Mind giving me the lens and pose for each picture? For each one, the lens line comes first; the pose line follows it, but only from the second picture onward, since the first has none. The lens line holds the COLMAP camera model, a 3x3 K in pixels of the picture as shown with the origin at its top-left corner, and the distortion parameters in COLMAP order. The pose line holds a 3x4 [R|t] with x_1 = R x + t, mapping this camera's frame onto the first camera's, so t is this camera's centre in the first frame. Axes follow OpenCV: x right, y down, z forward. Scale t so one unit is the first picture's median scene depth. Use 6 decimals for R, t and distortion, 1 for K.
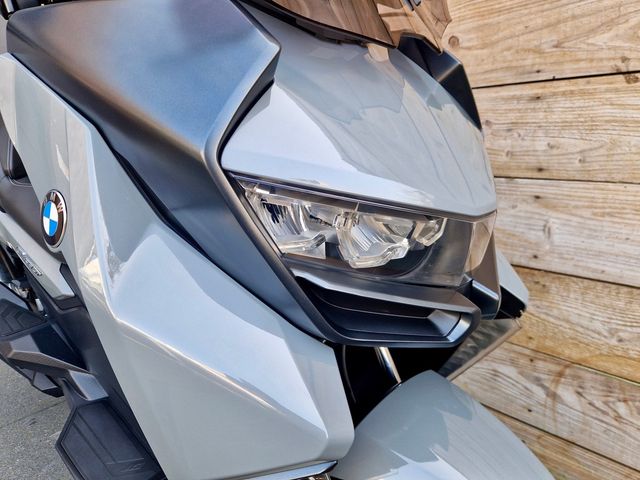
lens RADIAL K [[435.2, 0, 316.8], [0, 435.2, 235.3], [0, 0, 1]] dist [0.046903, -0.049072]
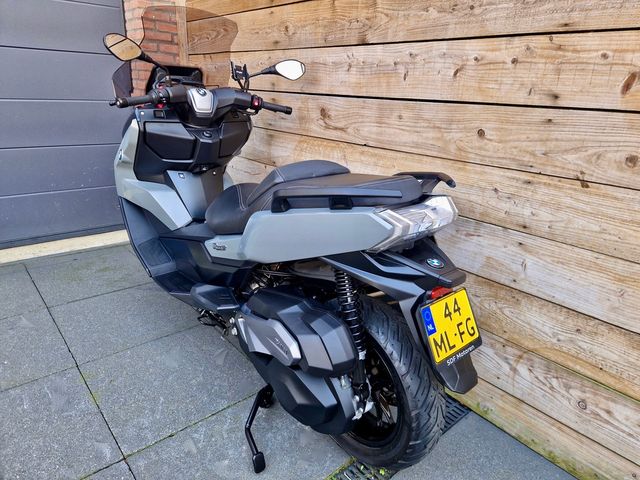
lens RADIAL K [[429.8, 0, 319.5], [0, 429.8, 232.6], [0, 0, 1]] dist [0.046600, -0.048454]
pose [[0.992545, 0.117059, -0.033939, -0.158428], [-0.114511, 0.991009, 0.069201, -0.152917], [0.041734, -0.064798, 0.997025, -0.562185]]
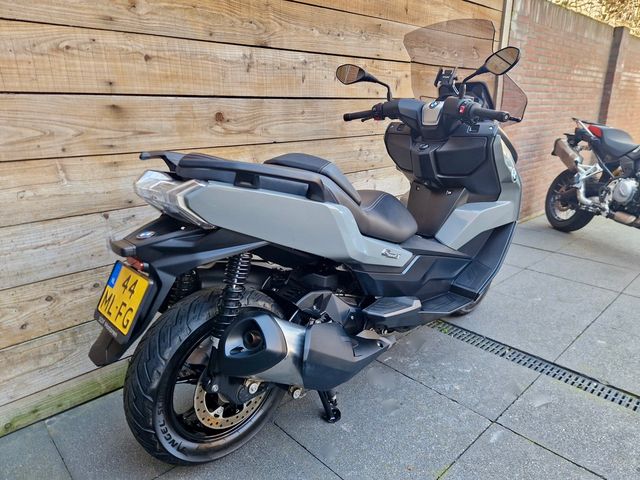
lens RADIAL K [[433.2, 0, 320.0], [0, 433.2, 240.0], [0, 0, 1]] dist [0.047705, -0.051002]
pose [[0.016966, -0.238847, 0.970909, -2.306431], [0.258536, 0.939073, 0.226498, -0.420754], [-0.965853, 0.247172, 0.077683, 1.229563]]
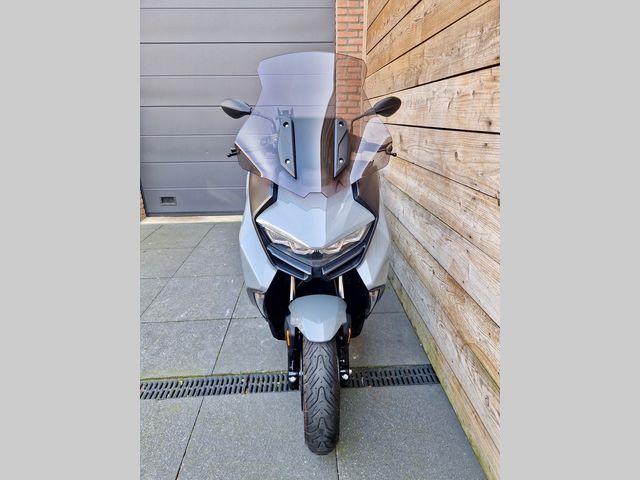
lens RADIAL K [[323.8, 0, 320.0], [0, 323.8, 240.0], [0, 0, 1]] dist [0.022653, -0.015492]
pose [[0.738699, 0.284287, -0.611150, 0.874286], [-0.198563, 0.958250, 0.205743, -0.290046], [0.644125, -0.030630, 0.764307, -0.422665]]
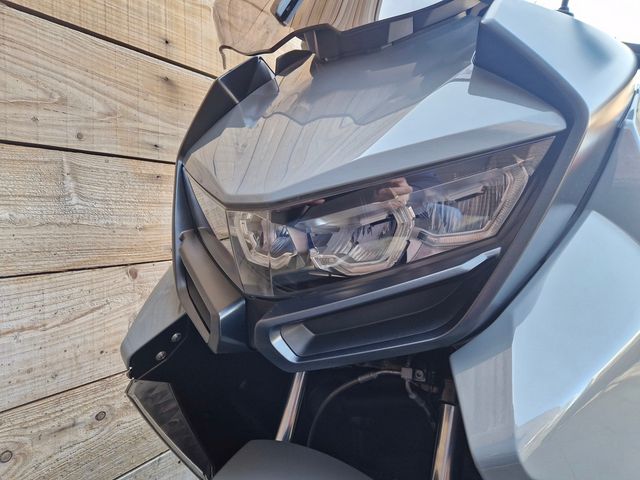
lens RADIAL K [[435.2, 0, 316.8], [0, 435.2, 235.3], [0, 0, 1]] dist [0.046903, -0.049072]
pose [[-0.210238, 0.002814, 0.977646, -1.603080], [0.256473, 0.965131, 0.052375, -0.363401], [-0.943410, 0.261751, -0.203629, 1.955323]]
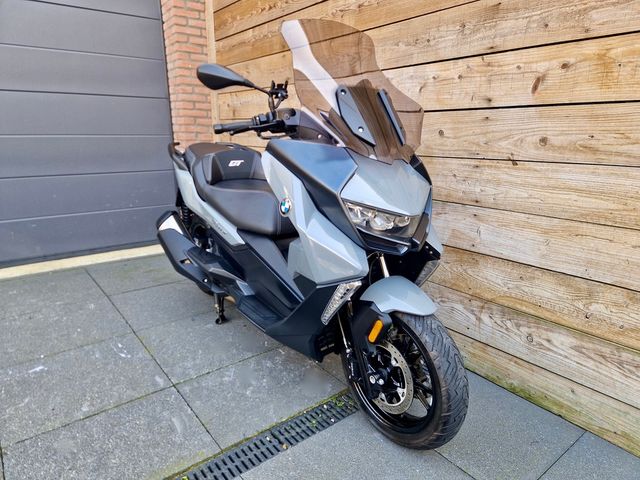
lens RADIAL K [[425.1, 0, 314.9], [0, 425.1, 236.8], [0, 0, 1]] dist [0.049800, -0.047142]
pose [[0.990431, 0.087269, -0.106915, -0.002838], [-0.088240, 0.996090, -0.004374, 0.085610], [0.106116, 0.013766, 0.994259, -1.025170]]
